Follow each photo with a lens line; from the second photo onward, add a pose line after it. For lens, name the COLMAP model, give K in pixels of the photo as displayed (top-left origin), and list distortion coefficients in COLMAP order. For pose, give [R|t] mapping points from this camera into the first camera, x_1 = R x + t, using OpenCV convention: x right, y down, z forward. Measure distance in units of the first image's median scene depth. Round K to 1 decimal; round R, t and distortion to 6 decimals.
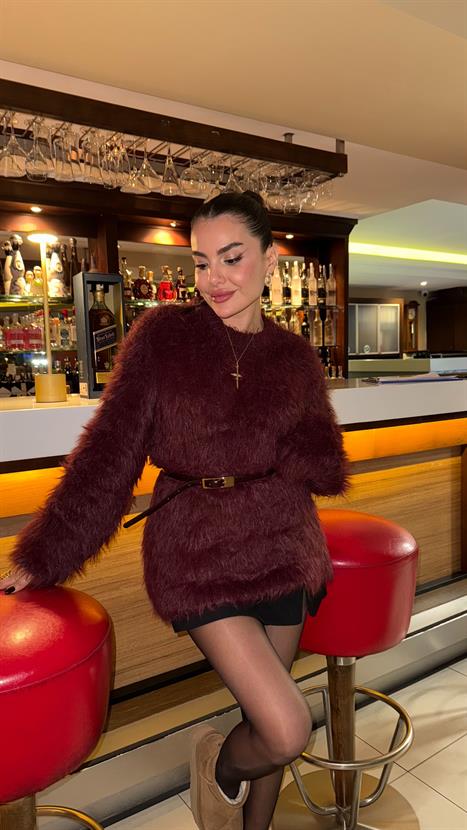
lens RADIAL K [[597.9, 0, 235.1], [0, 597.9, 416.5], [0, 0, 1]] dist [0.012709, 0.001221]
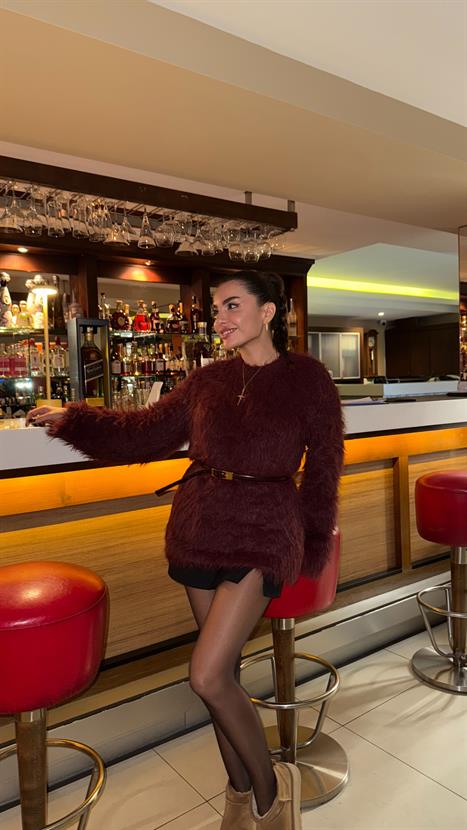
lens RADIAL K [[597.9, 0, 231.9], [0, 597.9, 411.4], [0, 0, 1]] dist [0.012709, 0.001221]
pose [[0.999207, -0.002311, 0.039759, 0.011001], [0.004208, 0.998853, -0.047700, 0.008476], [-0.039603, 0.047830, 0.998070, -0.147819]]
